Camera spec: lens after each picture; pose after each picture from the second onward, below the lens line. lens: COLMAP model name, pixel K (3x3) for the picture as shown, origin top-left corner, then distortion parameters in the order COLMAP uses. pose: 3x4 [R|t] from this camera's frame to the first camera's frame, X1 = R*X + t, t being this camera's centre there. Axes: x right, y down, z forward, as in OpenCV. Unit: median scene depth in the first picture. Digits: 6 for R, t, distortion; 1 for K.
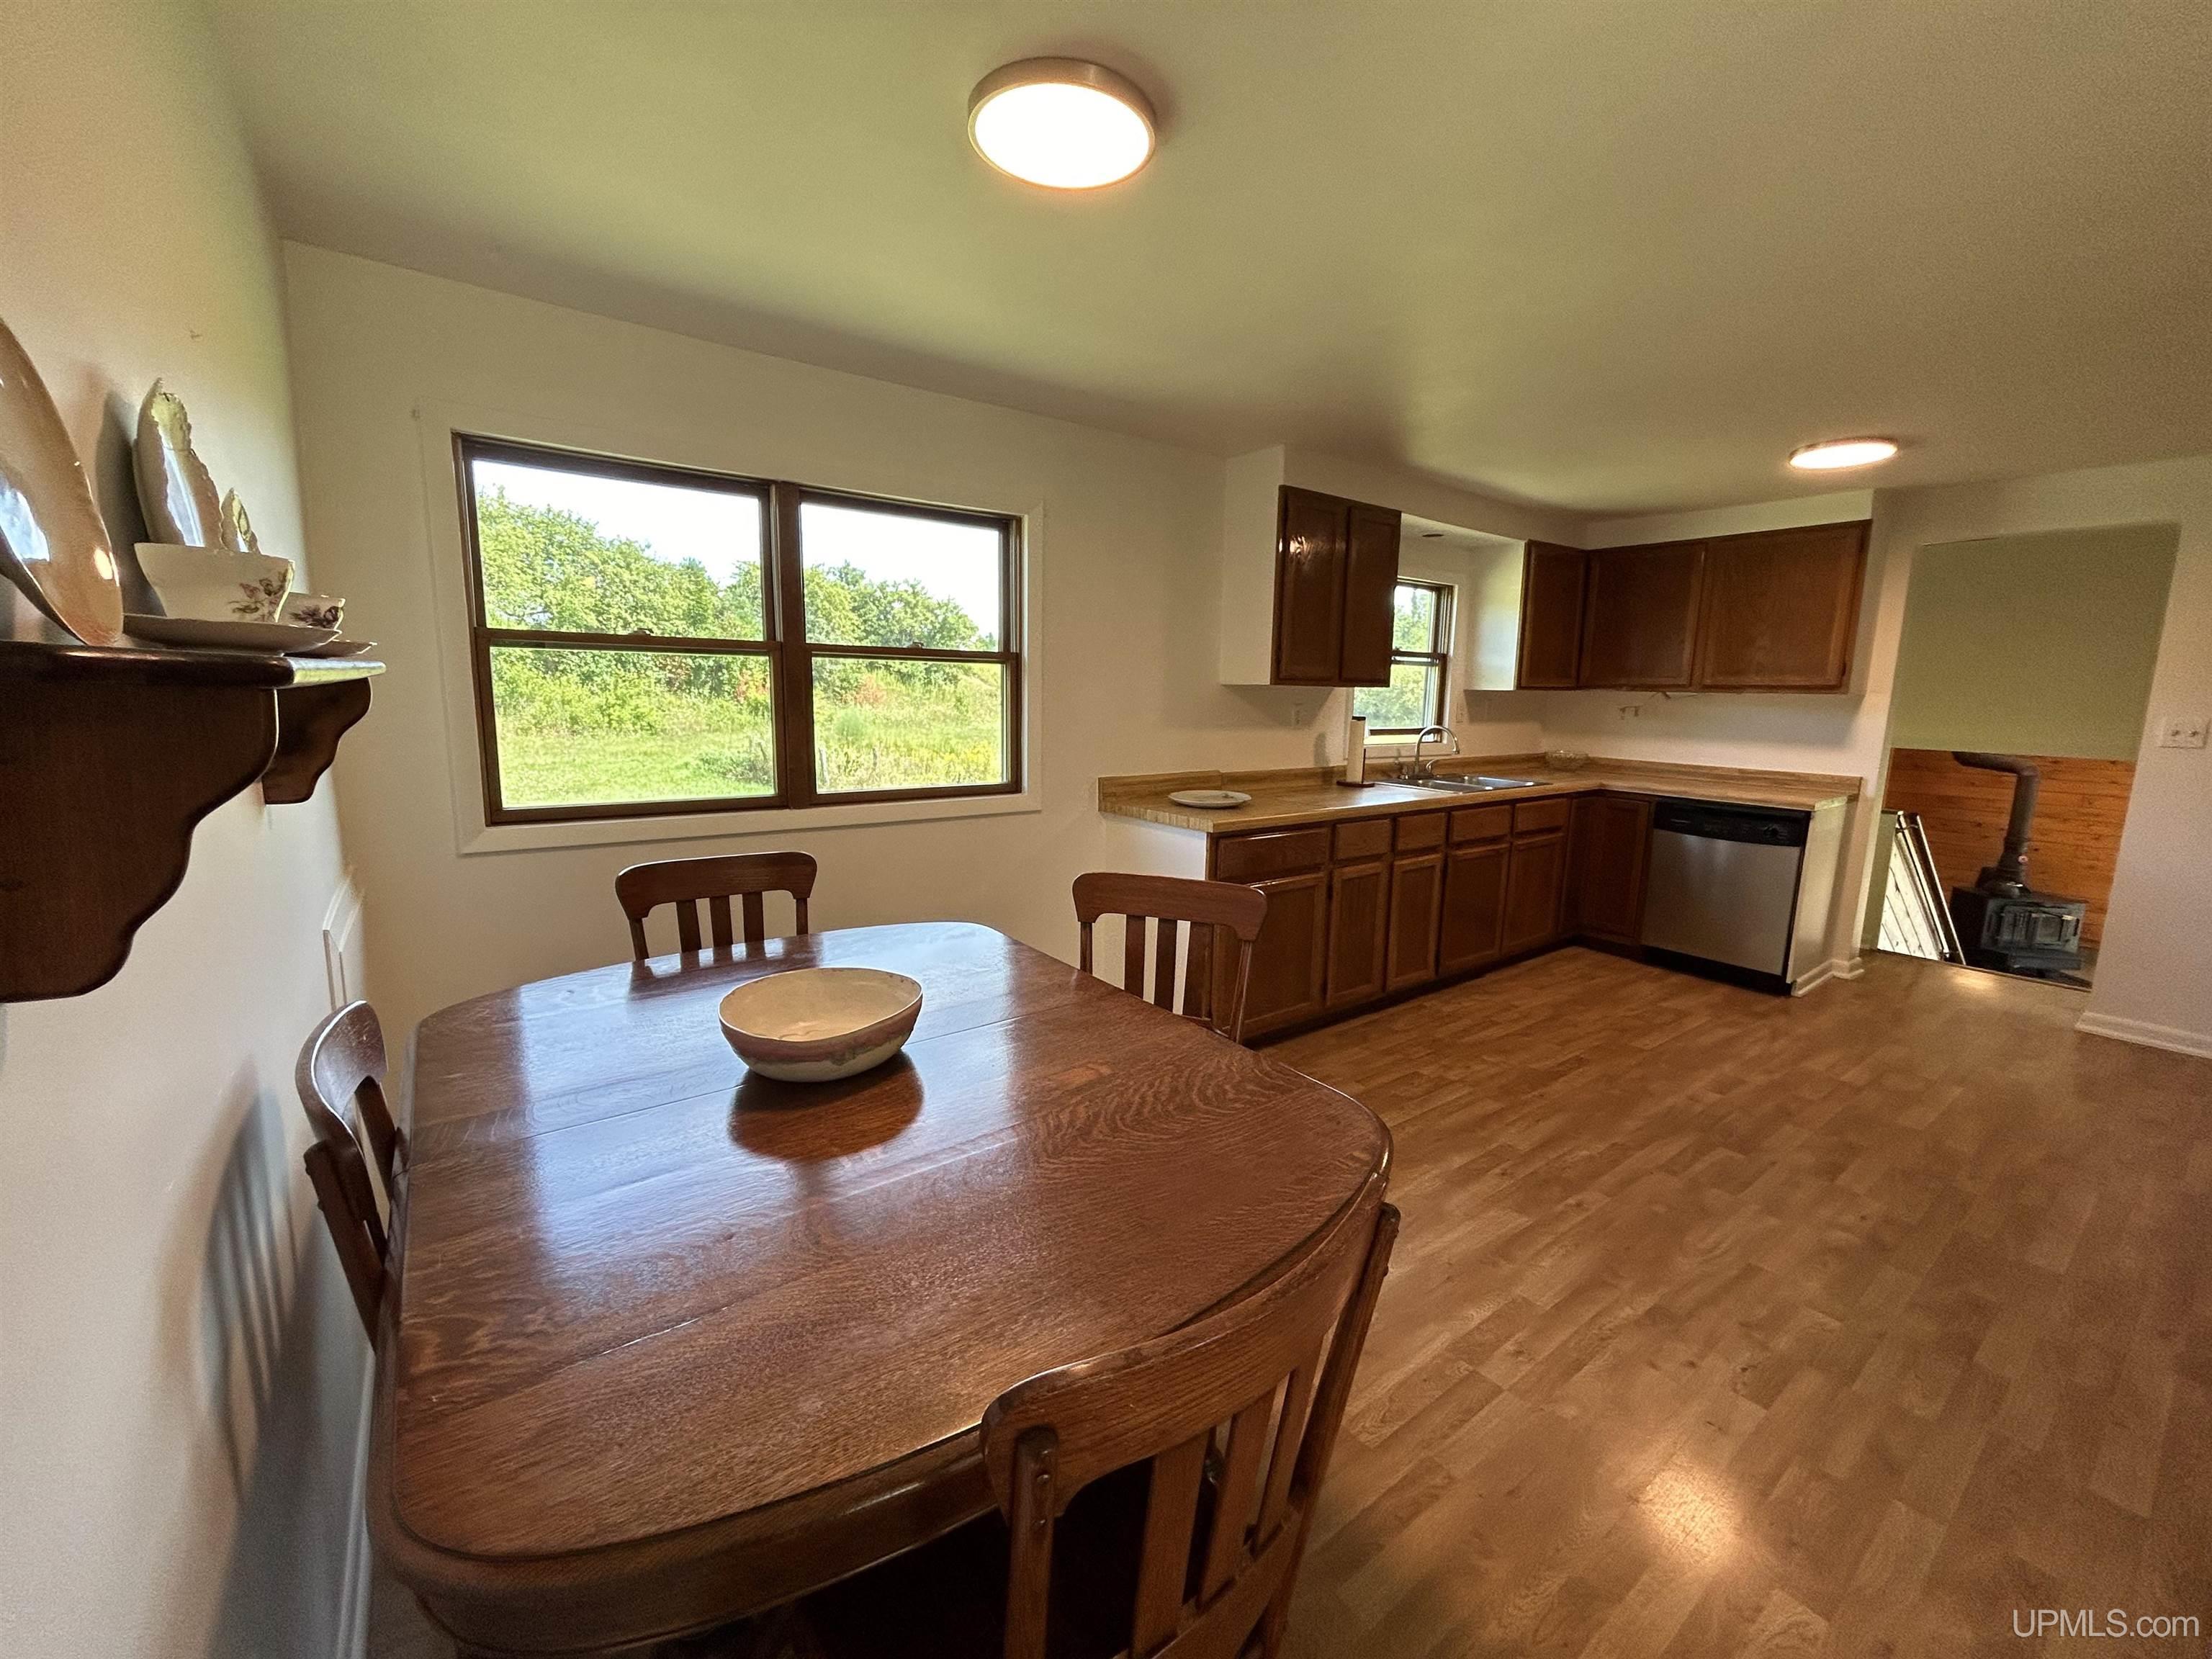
lens RADIAL K [[888.6, 0, 1105.8], [0, 888.6, 831.4], [0, 0, 1]] dist [-0.001050, 0.000171]
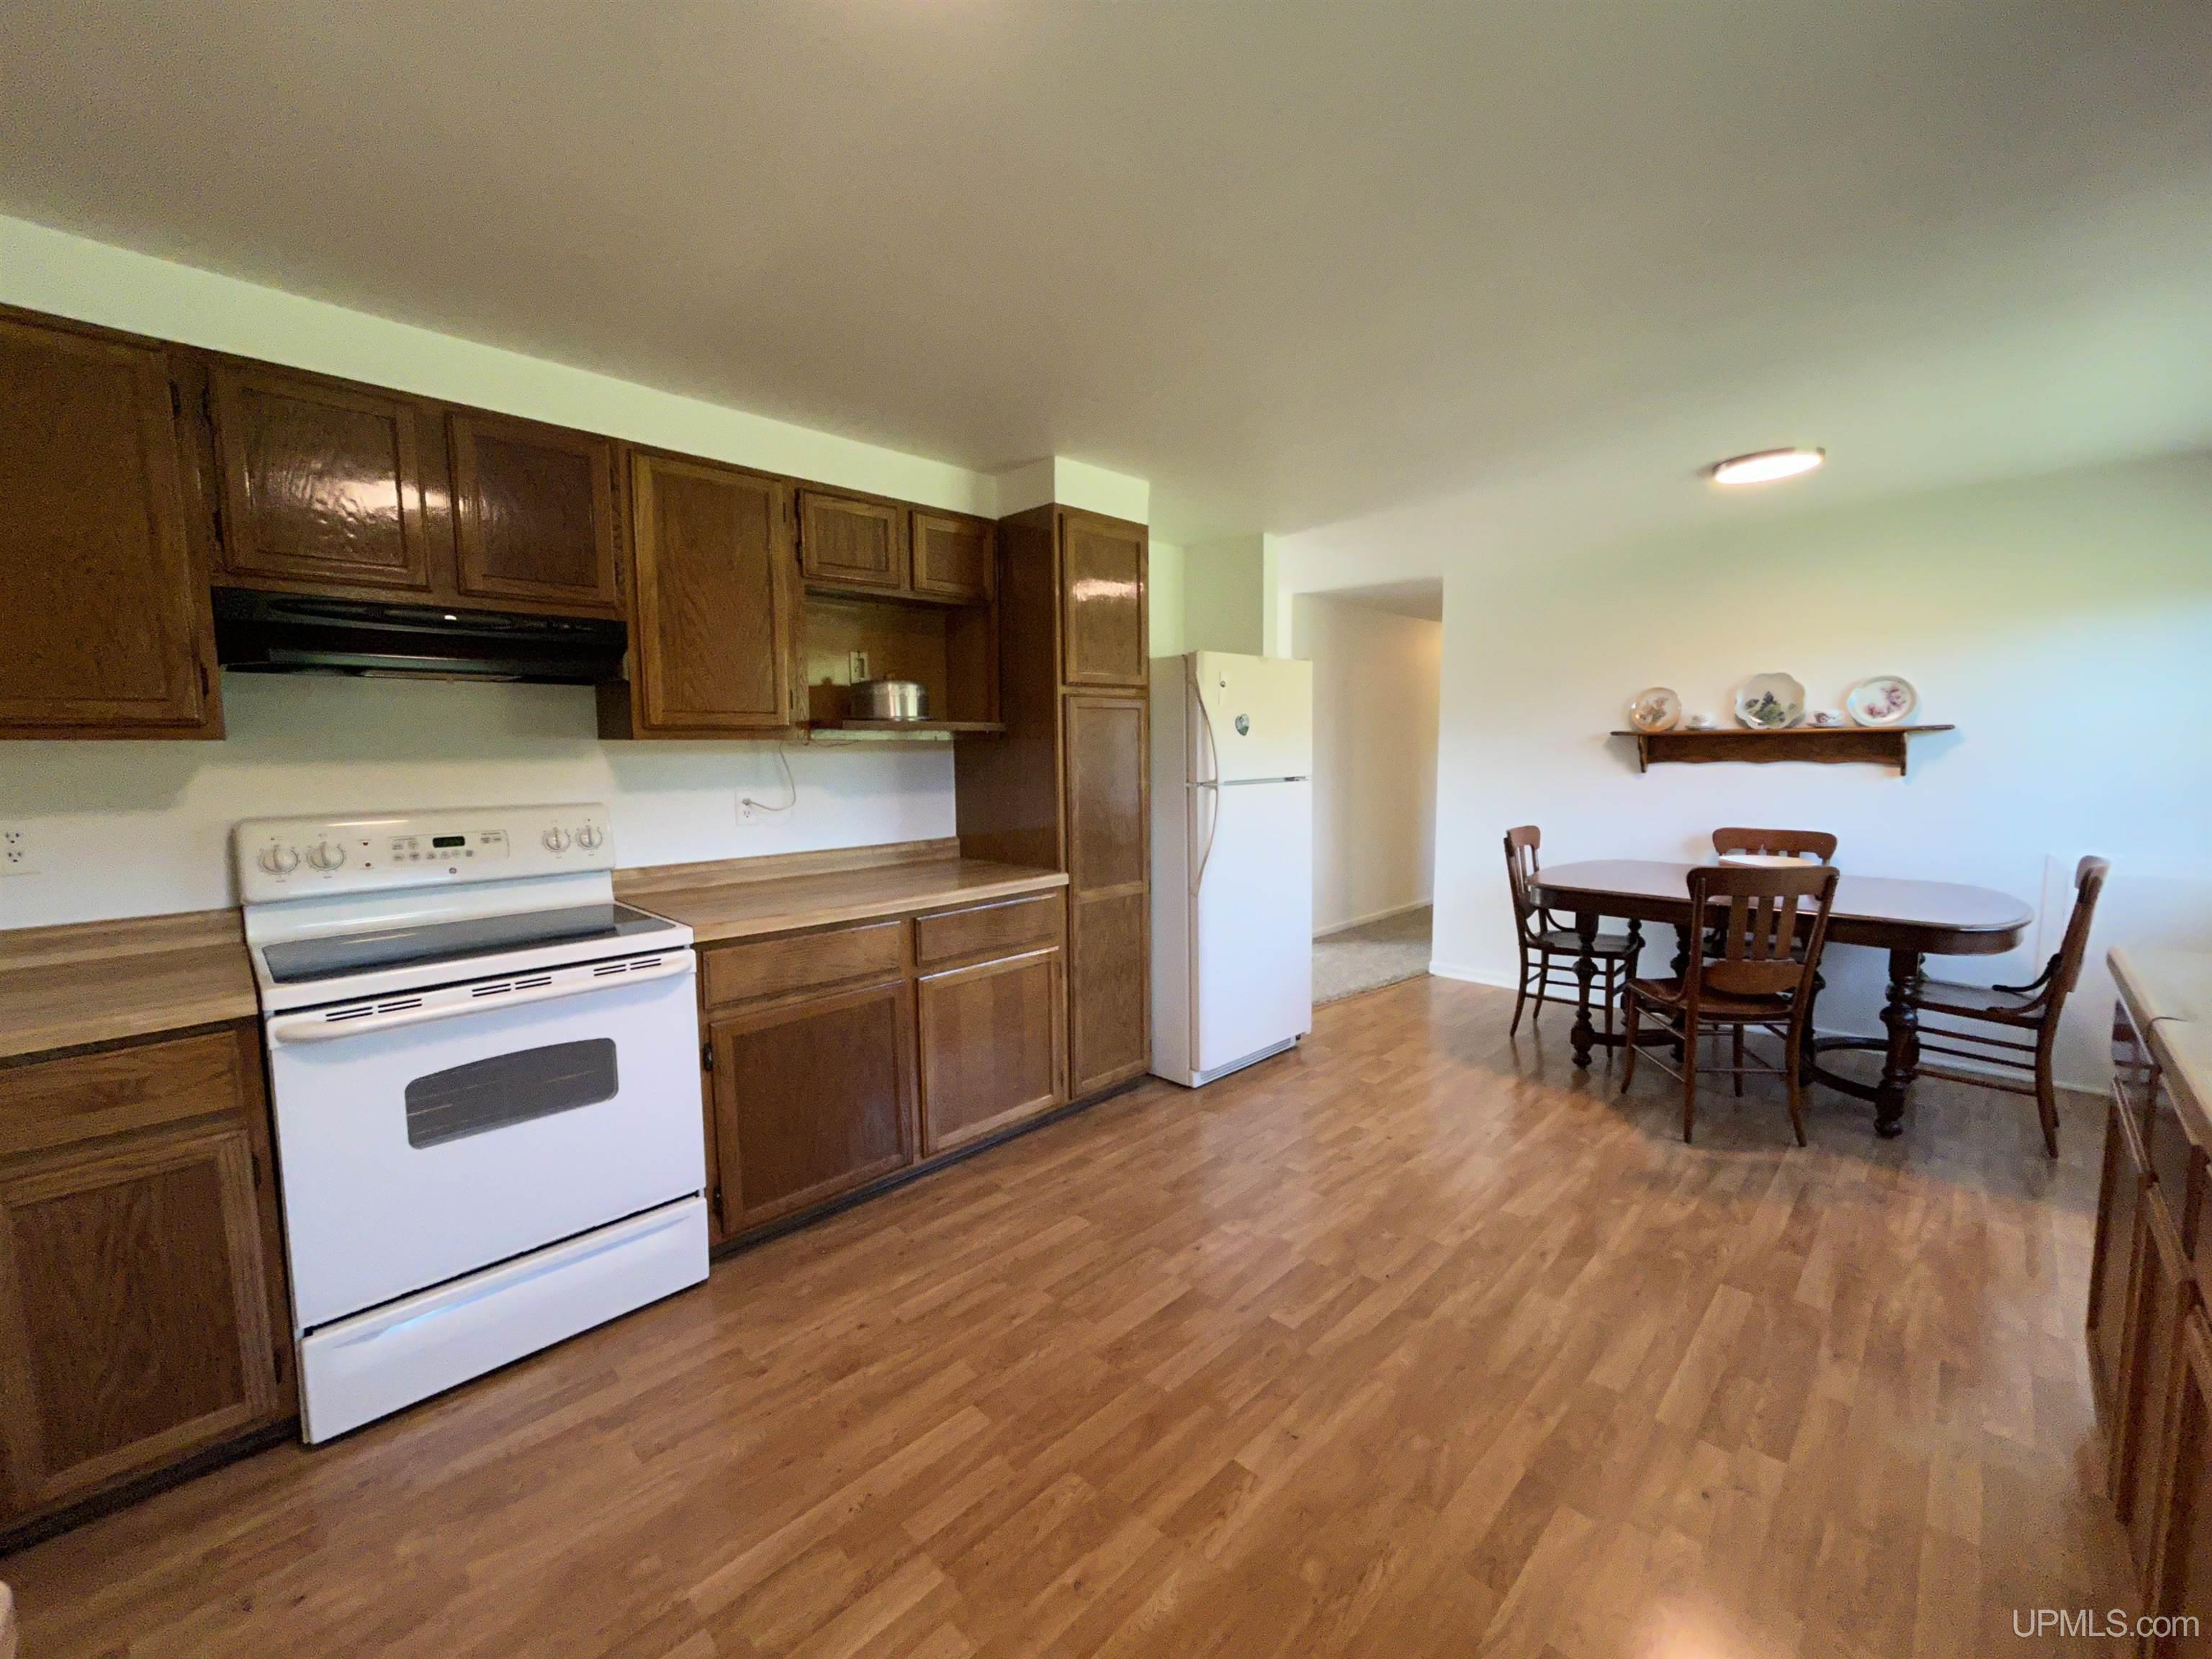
lens RADIAL K [[888.6, 0, 1104.6], [0, 888.6, 826.2], [0, 0, 1]] dist [-0.001050, 0.000171]
pose [[-0.989130, 0.006296, -0.146912, 0.662489], [-0.030362, 0.968809, 0.245941, -0.162036], [0.143878, 0.247728, -0.958087, 1.100269]]
